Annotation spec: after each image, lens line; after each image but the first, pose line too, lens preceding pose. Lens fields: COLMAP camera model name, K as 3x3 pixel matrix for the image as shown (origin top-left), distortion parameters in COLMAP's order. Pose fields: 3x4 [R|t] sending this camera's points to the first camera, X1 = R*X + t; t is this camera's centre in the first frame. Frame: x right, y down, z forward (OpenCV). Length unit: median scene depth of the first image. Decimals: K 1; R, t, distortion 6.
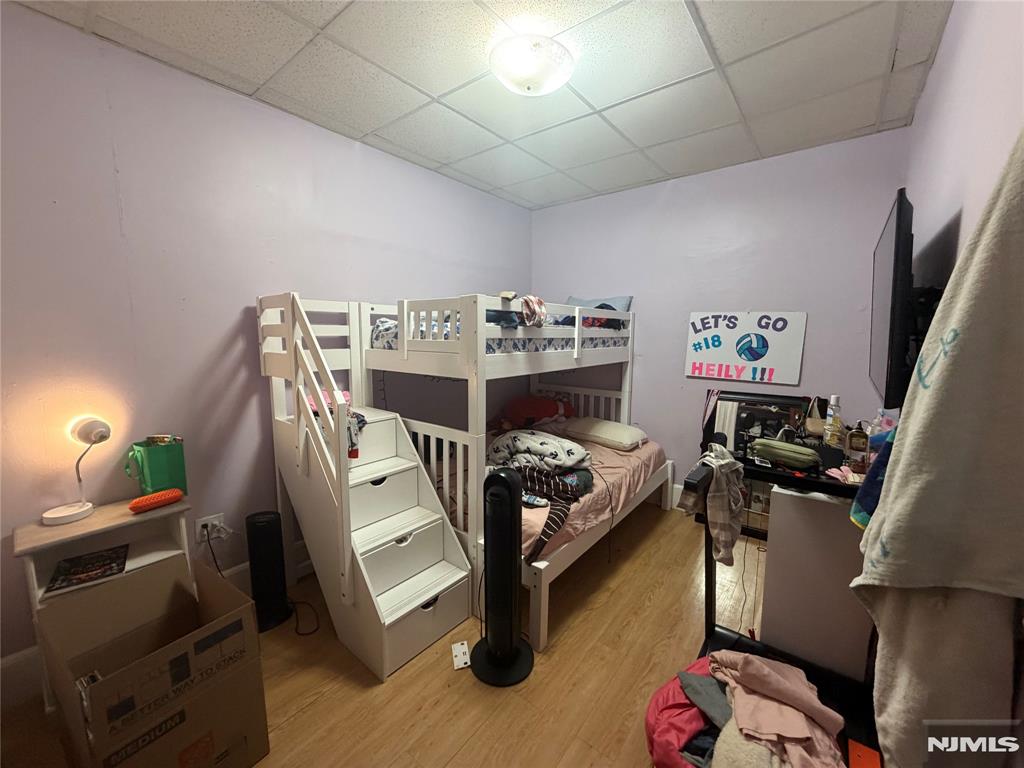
lens RADIAL K [[406.8, 0, 509.2], [0, 406.8, 382.0], [0, 0, 1]] dist [-0.000596, 0.000025]
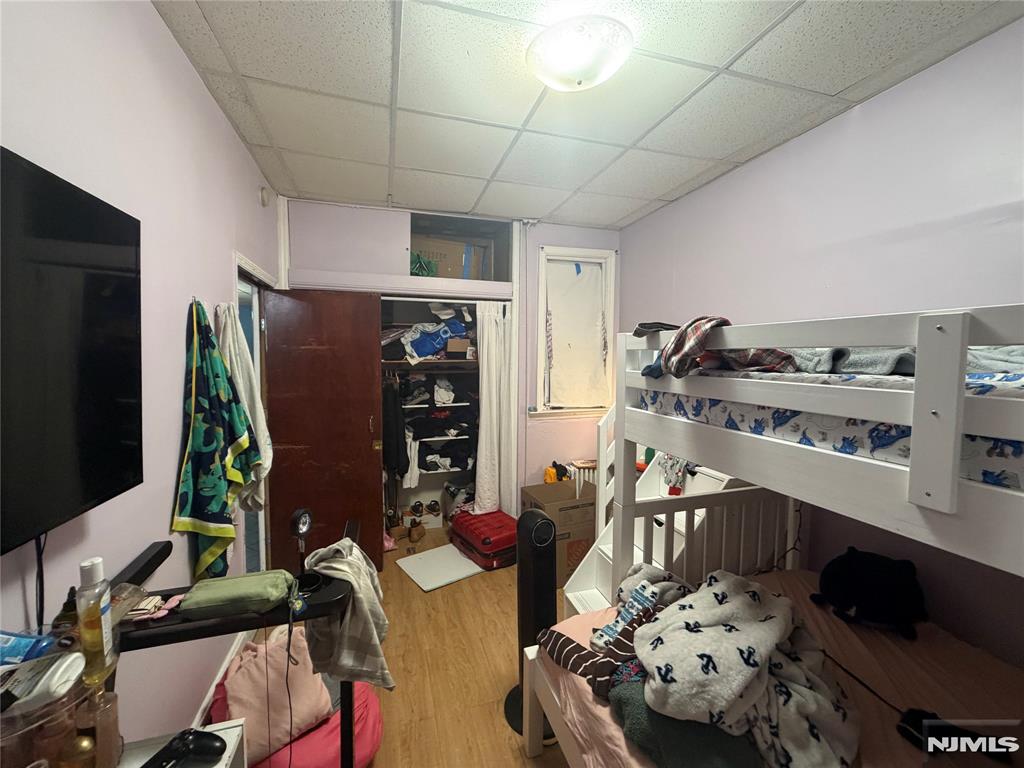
lens RADIAL K [[406.8, 0, 509.0], [0, 406.8, 379.1], [0, 0, 1]] dist [-0.000596, 0.000025]
pose [[-0.561456, 0.044625, -0.826302, 0.774167], [-0.105364, 0.986562, 0.124873, -0.210257], [0.820771, 0.157173, -0.549210, 1.324830]]
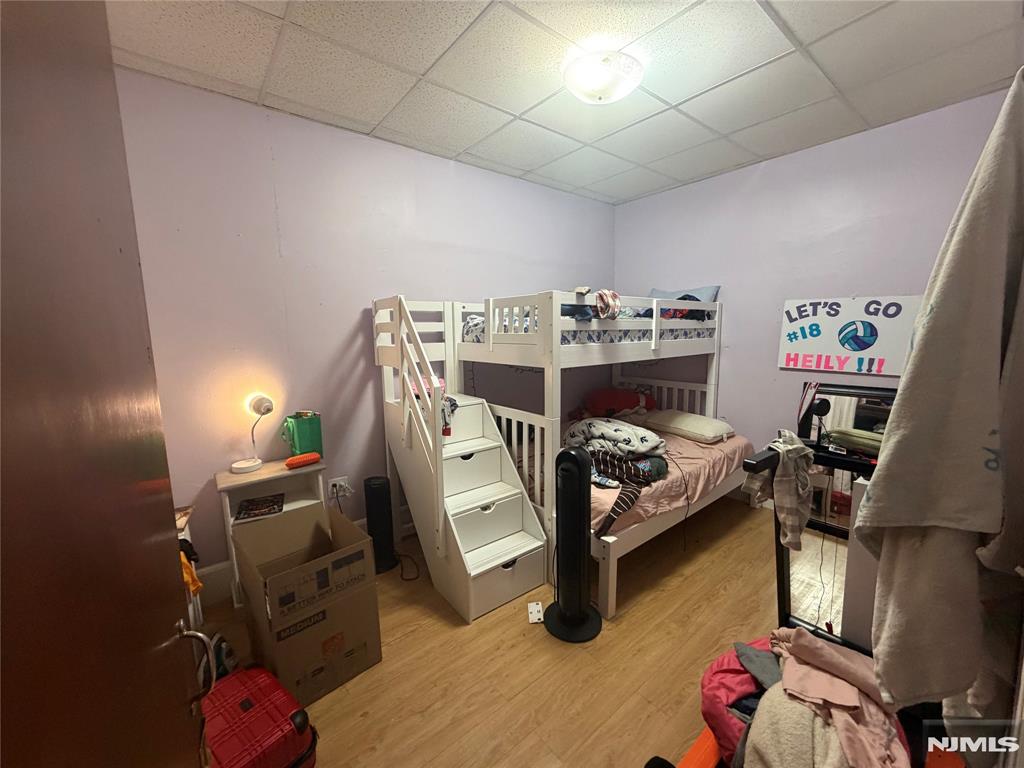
lens RADIAL K [[406.8, 0, 509.1], [0, 406.8, 382.0], [0, 0, 1]] dist [-0.000596, 0.000025]
pose [[0.975503, 0.007599, -0.219854, 0.051742], [-0.005925, 0.999948, 0.008273, 0.024727], [0.219906, -0.006768, 0.975498, -0.108522]]
